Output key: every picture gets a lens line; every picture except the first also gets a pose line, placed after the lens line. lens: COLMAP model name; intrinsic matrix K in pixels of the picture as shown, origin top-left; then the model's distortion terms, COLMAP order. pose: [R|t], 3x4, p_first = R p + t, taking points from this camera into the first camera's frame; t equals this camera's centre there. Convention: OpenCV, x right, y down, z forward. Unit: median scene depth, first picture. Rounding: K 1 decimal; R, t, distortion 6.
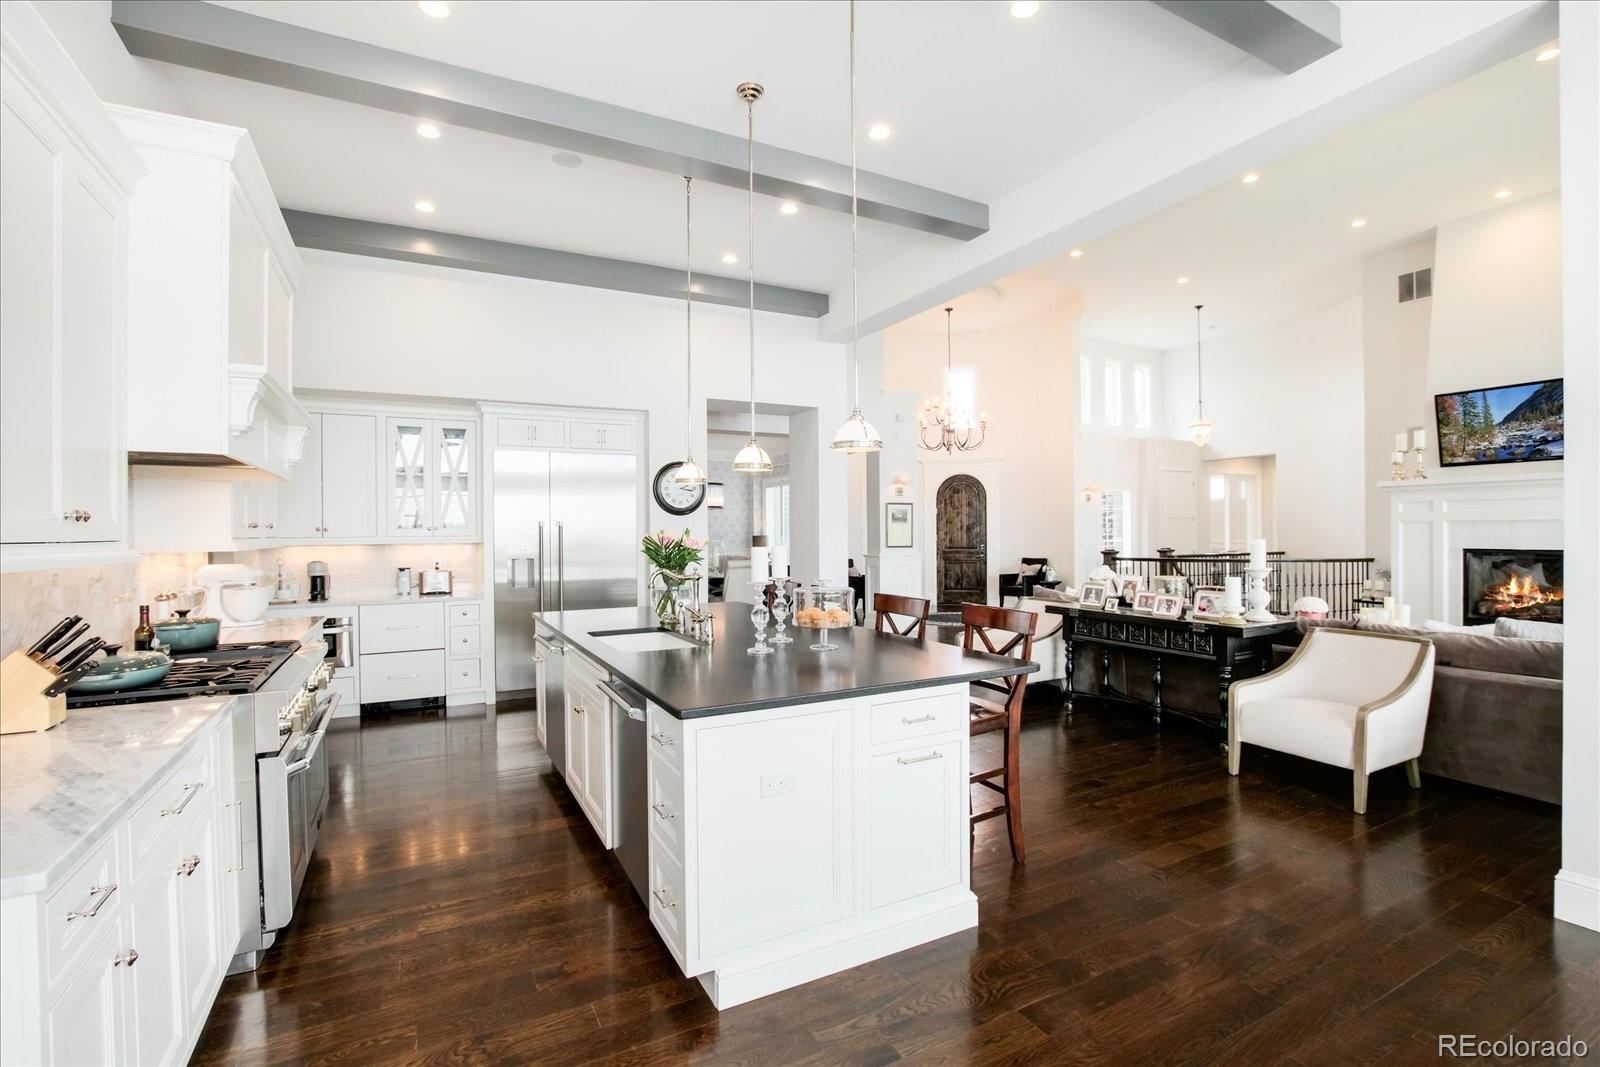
lens RADIAL K [[749.9, 0, 837.1], [0, 749.9, 532.0], [0, 0, 1]] dist [-0.001958, -0.000207]
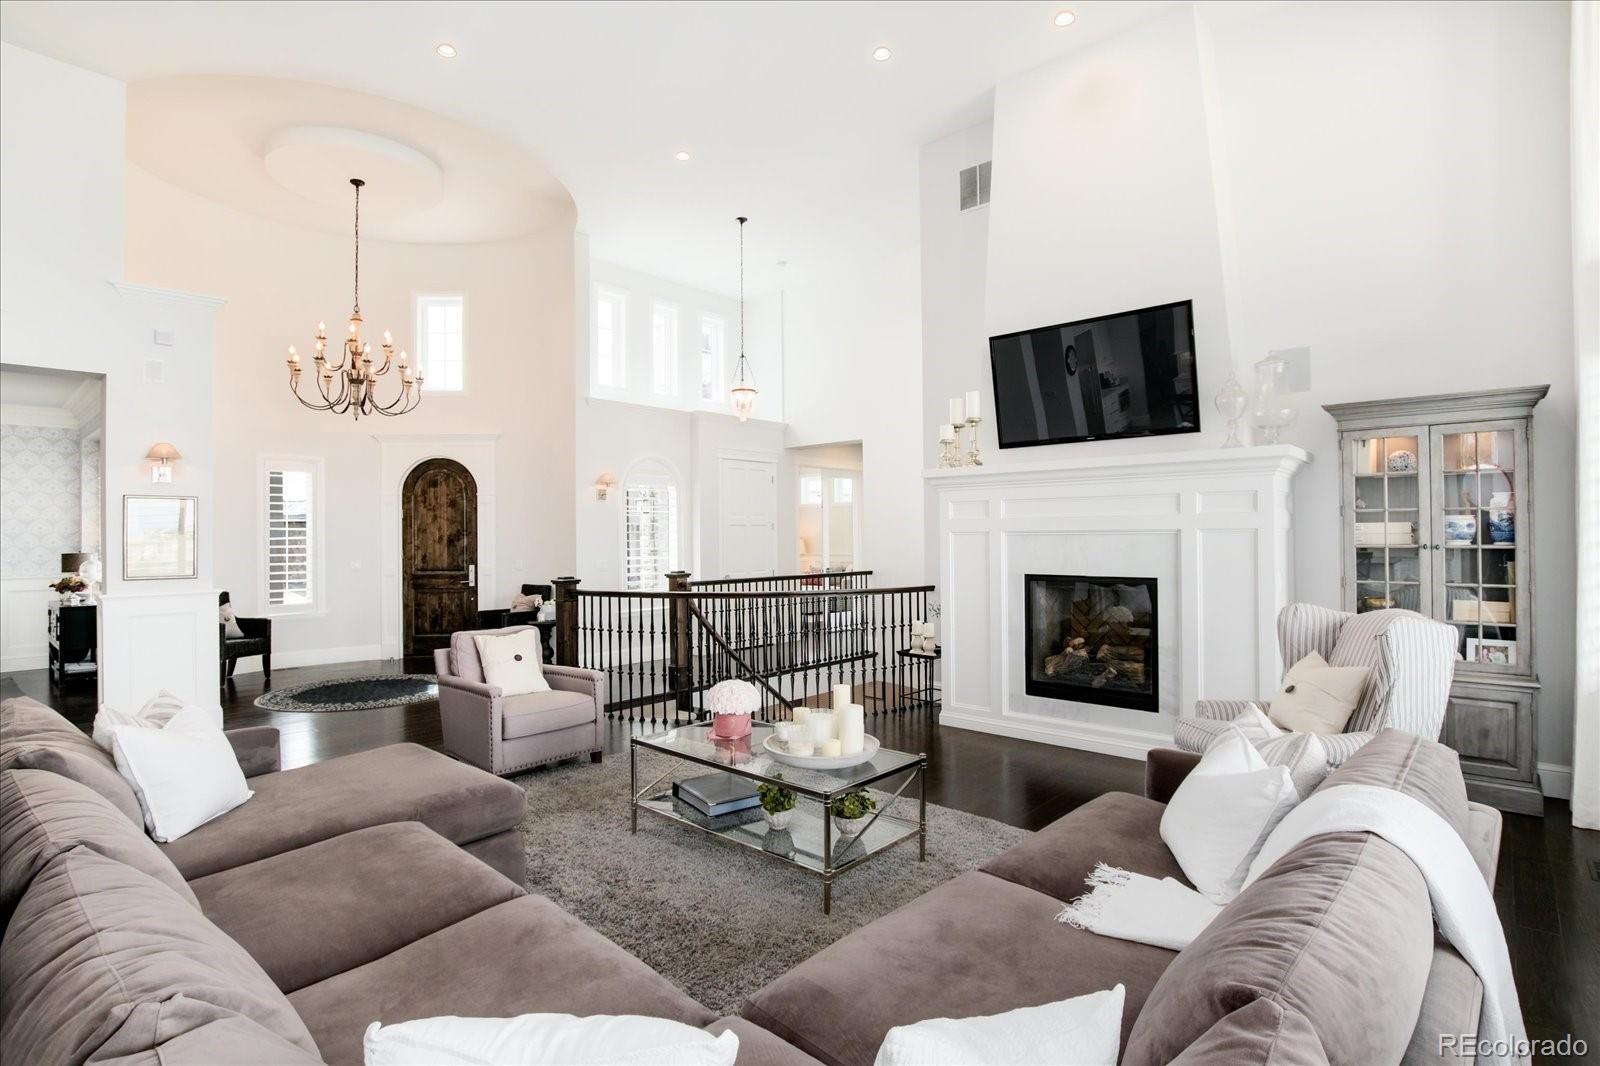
lens RADIAL K [[791.2, 0, 829.3], [0, 791.2, 534.6], [0, 0, 1]] dist [-0.024450, -0.000066]
pose [[0.944775, -0.000237, 0.327721, 0.410835], [0.002266, 0.999981, -0.005808, -0.007514], [-0.327713, 0.006230, 0.944757, 0.371800]]
